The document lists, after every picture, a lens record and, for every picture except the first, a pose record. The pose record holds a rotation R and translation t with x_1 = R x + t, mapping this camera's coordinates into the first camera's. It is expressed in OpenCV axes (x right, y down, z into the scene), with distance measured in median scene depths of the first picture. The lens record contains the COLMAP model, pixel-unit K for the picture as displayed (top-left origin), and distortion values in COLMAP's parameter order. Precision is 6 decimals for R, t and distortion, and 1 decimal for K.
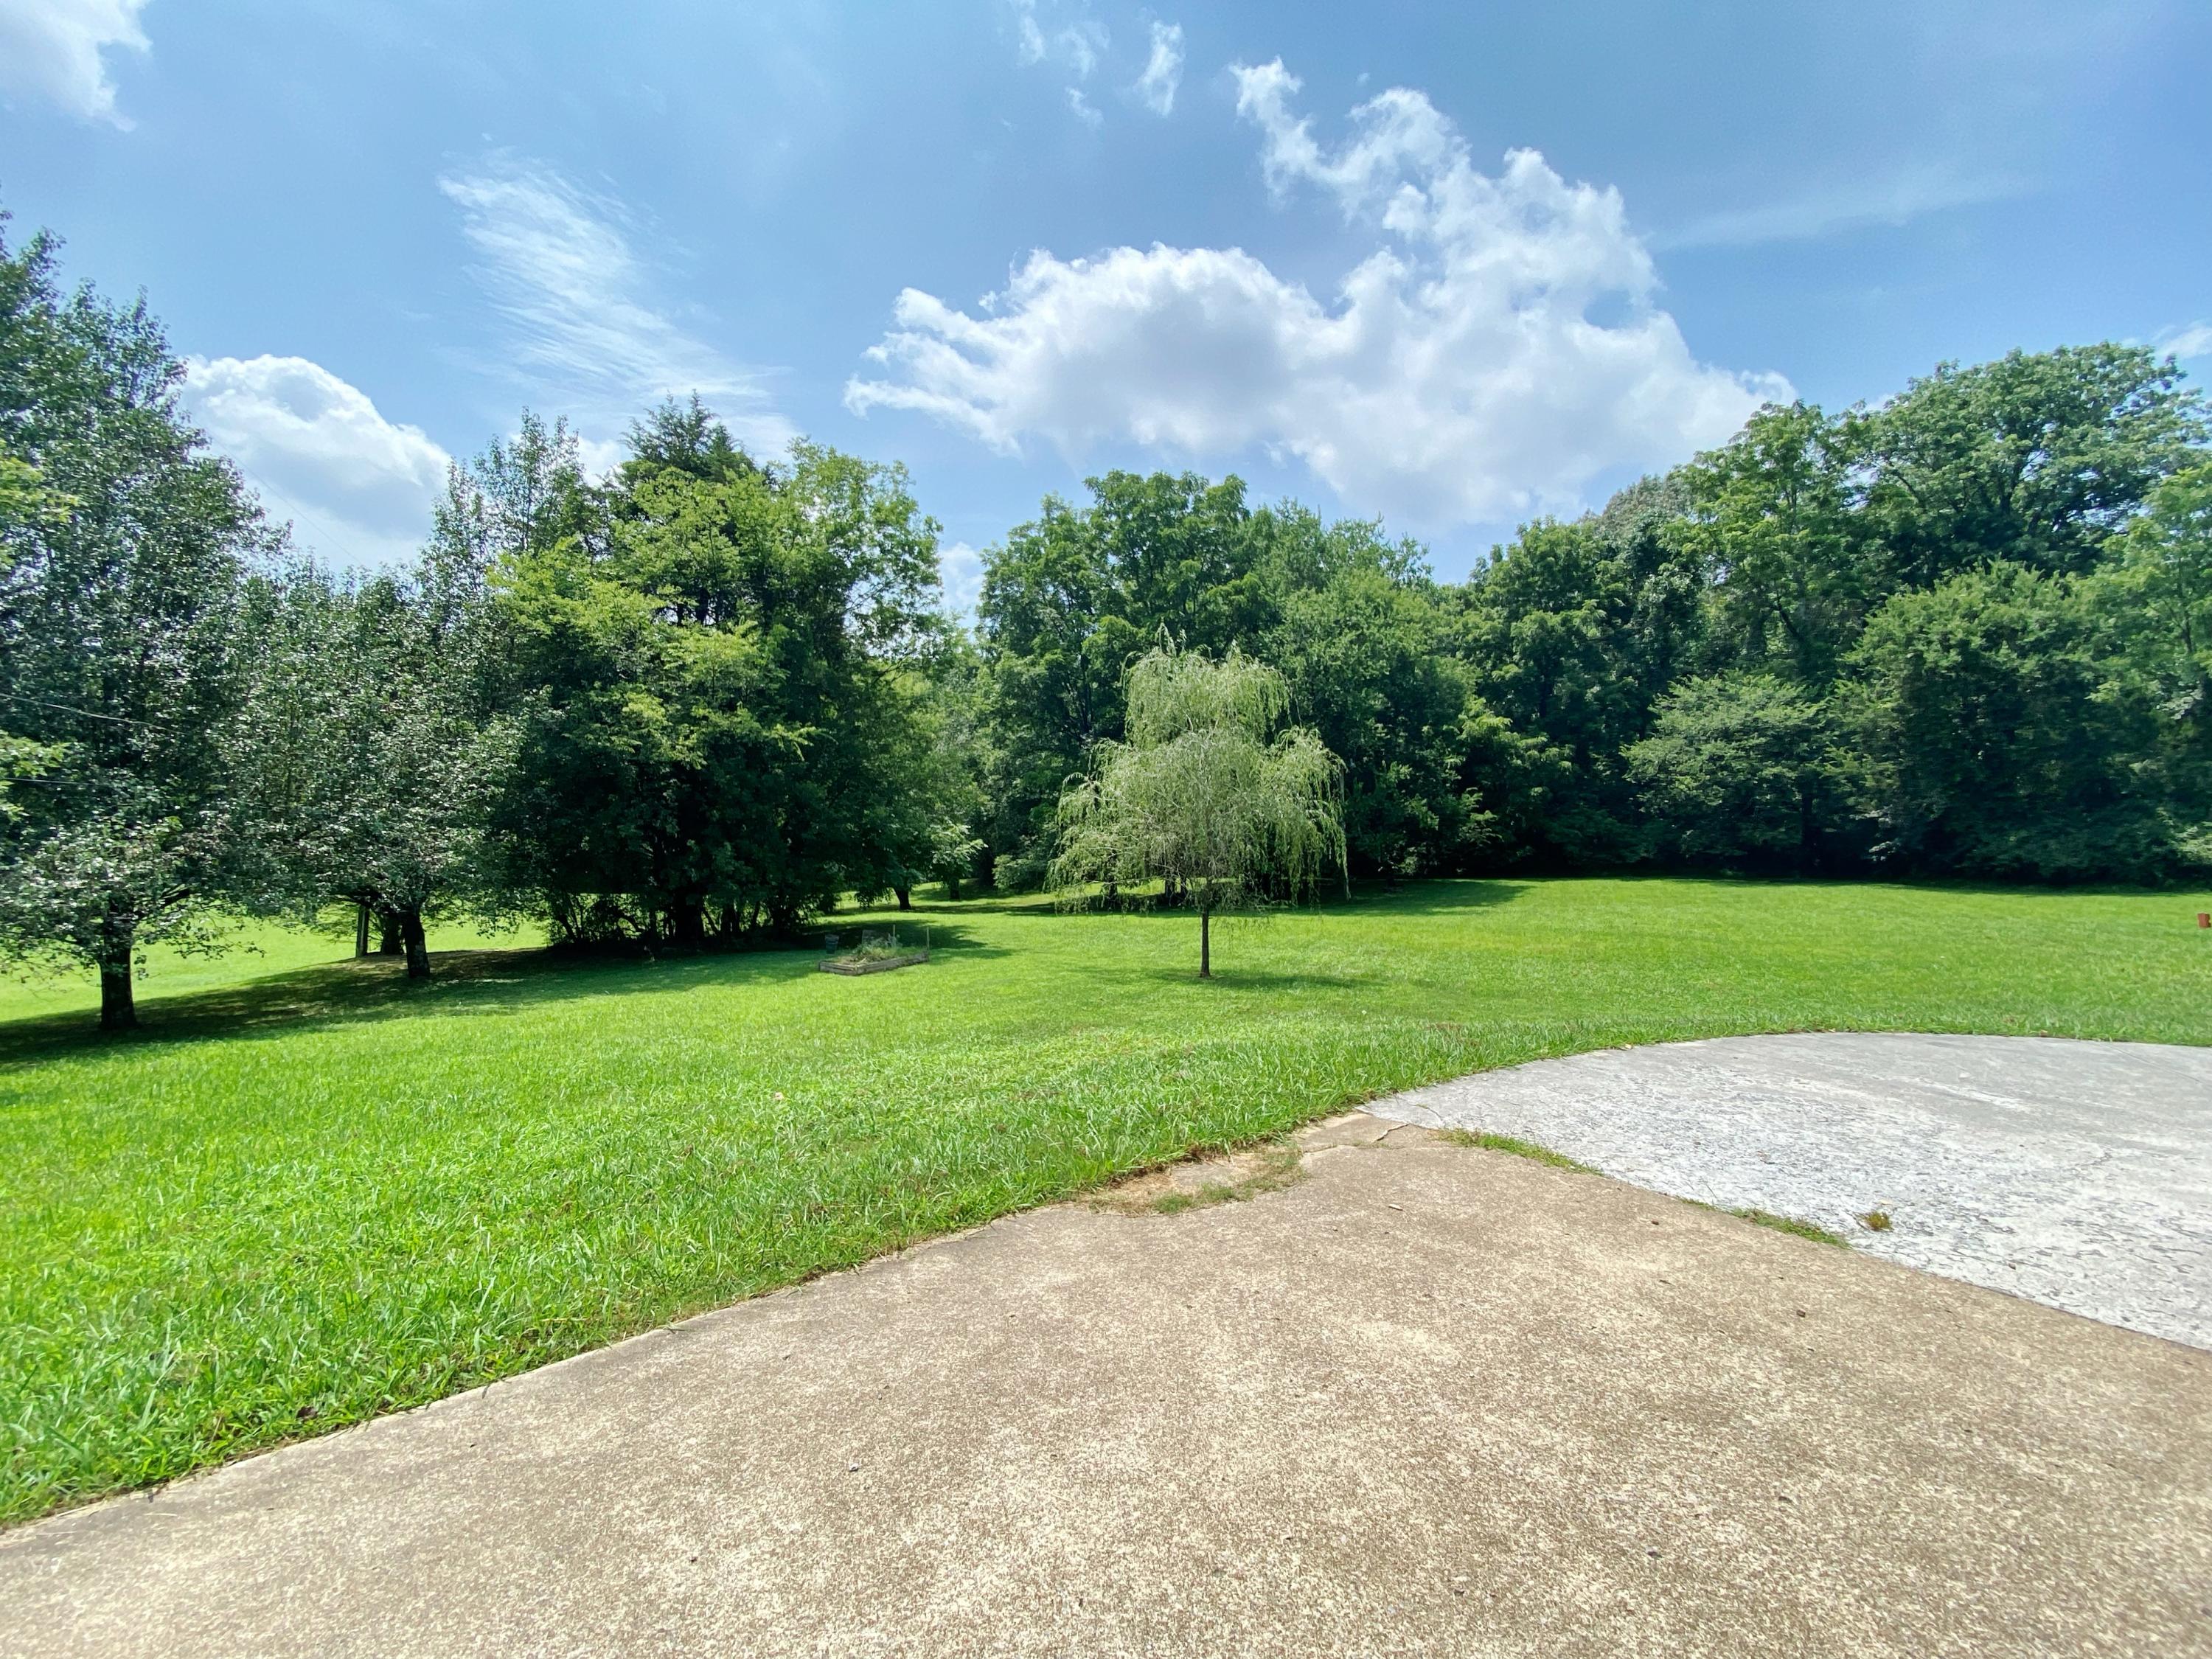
lens RADIAL K [[899.2, 0, 1104.1], [0, 899.2, 820.7], [0, 0, 1]] dist [0.018550, -0.020316]
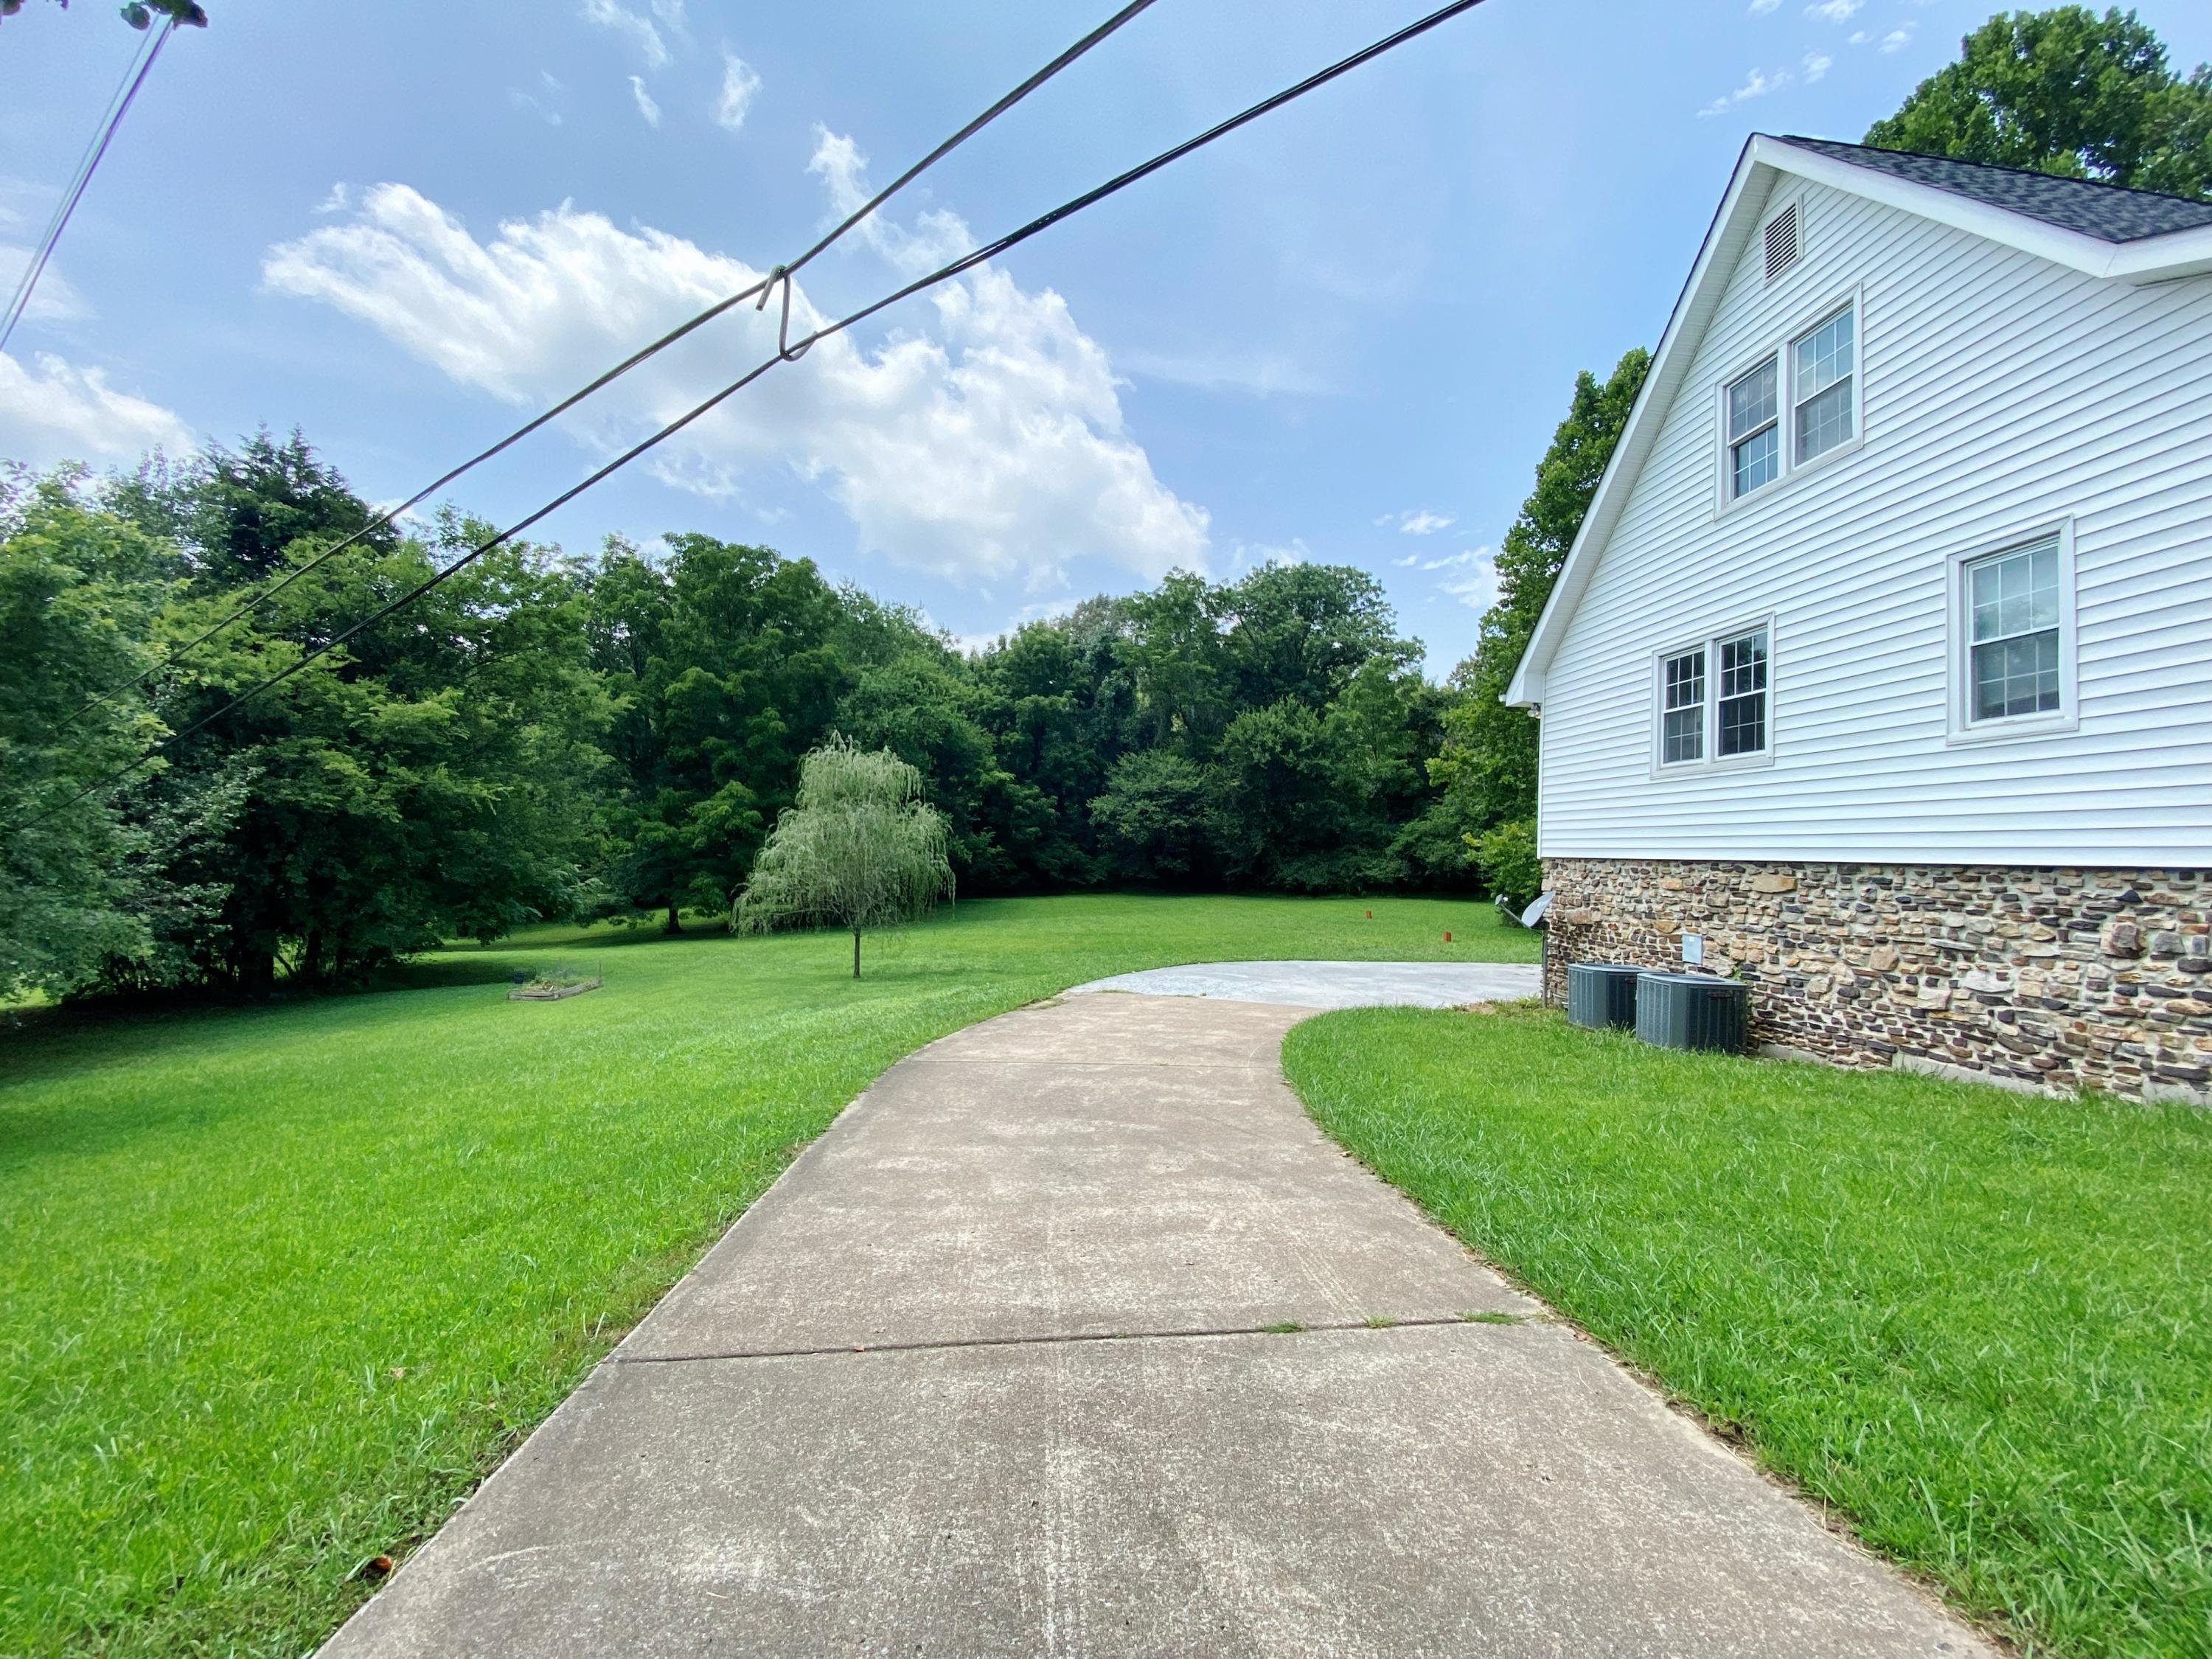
lens RADIAL K [[899.2, 0, 1104.1], [0, 899.2, 820.7], [0, 0, 1]] dist [0.018550, -0.020316]
pose [[0.845735, 0.022825, 0.533115, -0.141132], [-0.013429, 0.999679, -0.021498, -0.021685], [-0.533434, 0.011023, 0.845770, -0.180640]]
